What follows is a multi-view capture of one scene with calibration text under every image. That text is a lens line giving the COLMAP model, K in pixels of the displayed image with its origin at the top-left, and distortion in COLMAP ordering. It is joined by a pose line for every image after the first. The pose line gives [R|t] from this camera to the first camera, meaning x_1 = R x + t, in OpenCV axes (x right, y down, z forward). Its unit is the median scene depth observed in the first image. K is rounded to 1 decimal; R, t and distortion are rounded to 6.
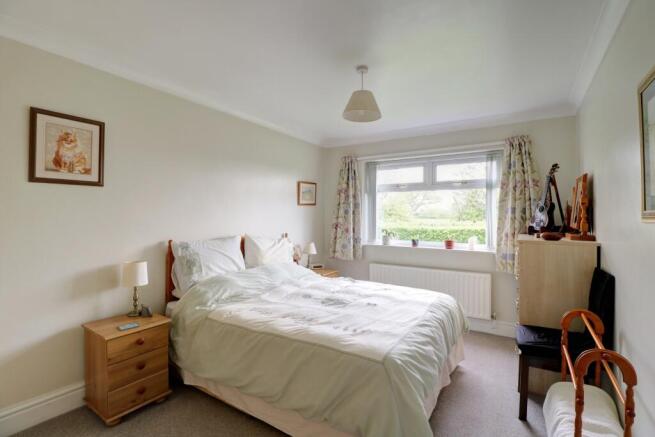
lens RADIAL K [[310.9, 0, 327.5], [0, 310.9, 218.5], [0, 0, 1]] dist [-0.016153, -0.000303]
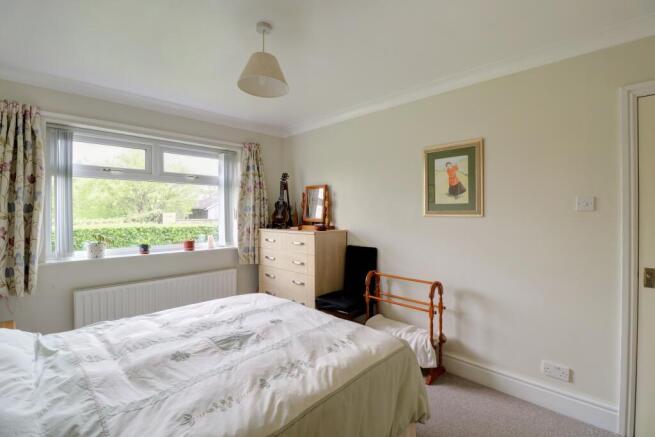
lens RADIAL K [[308.0, 0, 338.2], [0, 308.0, 215.7], [0, 0, 1]] dist [0.000325, -0.000330]
pose [[0.191604, -0.017250, 0.981321, -0.438029], [0.007399, 0.999843, 0.016131, -0.014302], [-0.981444, 0.004170, 0.191702, 0.462850]]
